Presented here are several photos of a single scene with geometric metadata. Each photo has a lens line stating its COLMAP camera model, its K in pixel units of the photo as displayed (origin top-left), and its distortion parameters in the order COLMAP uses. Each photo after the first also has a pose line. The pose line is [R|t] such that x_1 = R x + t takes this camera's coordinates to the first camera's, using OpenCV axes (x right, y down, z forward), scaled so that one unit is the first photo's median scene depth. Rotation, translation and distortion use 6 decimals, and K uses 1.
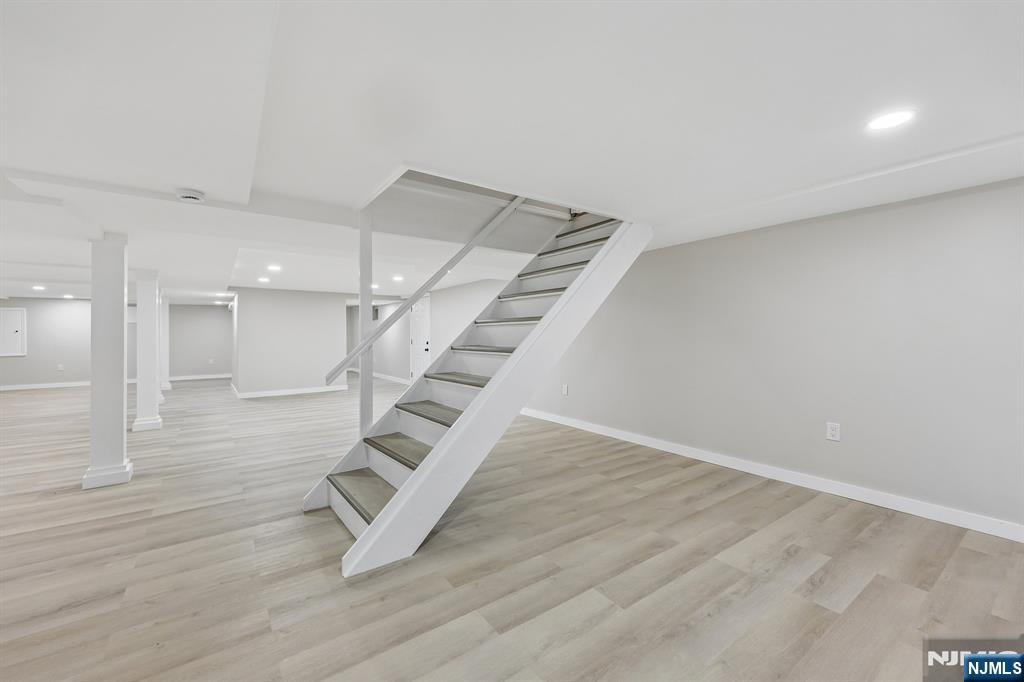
lens RADIAL K [[417.1, 0, 512.0], [0, 417.1, 333.2], [0, 0, 1]] dist [0.000848, 0.000198]
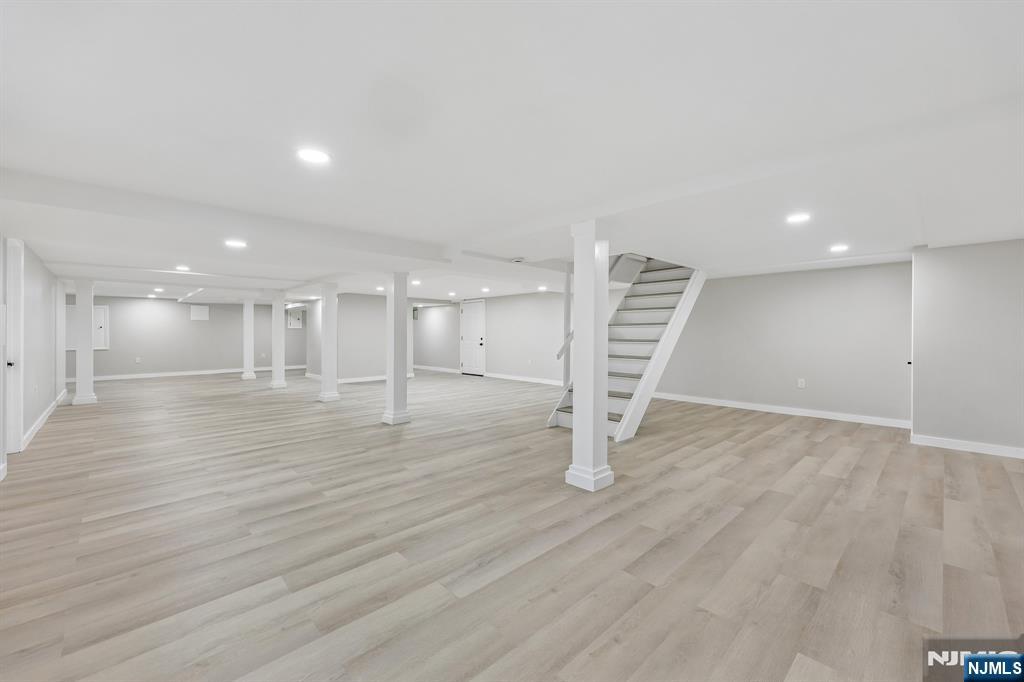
lens RADIAL K [[414.4, 0, 513.1], [0, 414.4, 335.1], [0, 0, 1]] dist [0.001761, 0.000409]
pose [[0.989816, 0.005049, 0.142260, -0.688267], [-0.006143, 0.999955, 0.007252, 0.004332], [-0.142217, -0.008052, 0.989803, -0.592256]]
